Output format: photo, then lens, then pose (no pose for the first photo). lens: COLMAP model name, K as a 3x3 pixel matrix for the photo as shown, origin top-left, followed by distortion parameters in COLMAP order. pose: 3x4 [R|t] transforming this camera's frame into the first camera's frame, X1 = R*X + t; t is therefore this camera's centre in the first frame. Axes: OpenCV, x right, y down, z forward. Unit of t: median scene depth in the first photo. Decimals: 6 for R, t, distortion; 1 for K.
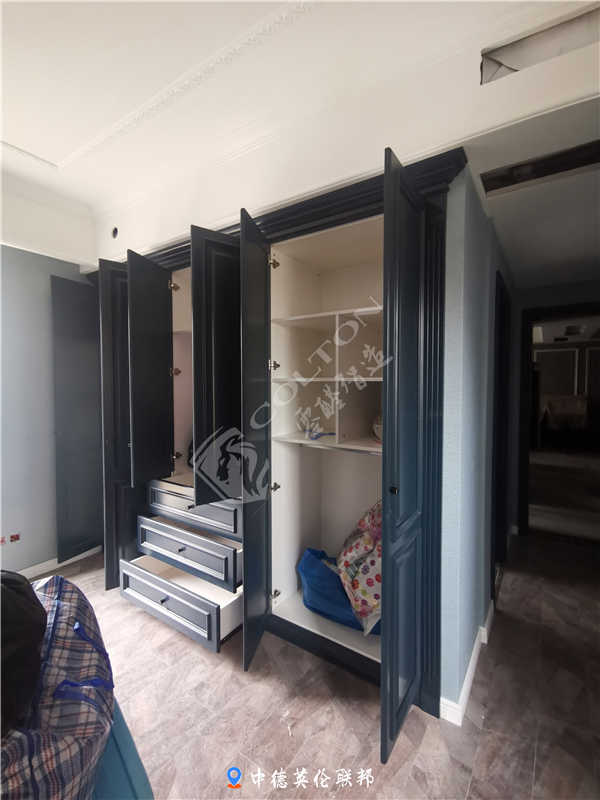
lens RADIAL K [[371.7, 0, 300.0], [0, 371.7, 400.0], [0, 0, 1]] dist [0.001272, 0.000132]
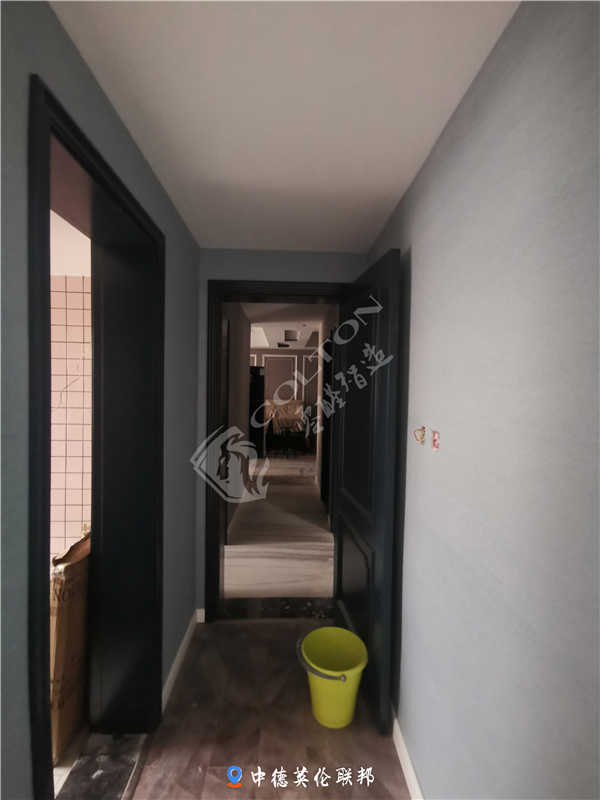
lens RADIAL K [[371.7, 0, 300.0], [0, 371.7, 400.0], [0, 0, 1]] dist [0.001272, 0.000132]
pose [[0.809696, -0.012200, 0.586722, 0.320182], [0.019331, 0.999796, -0.005888, -0.015374], [-0.586530, 0.016110, 0.809767, 0.345444]]
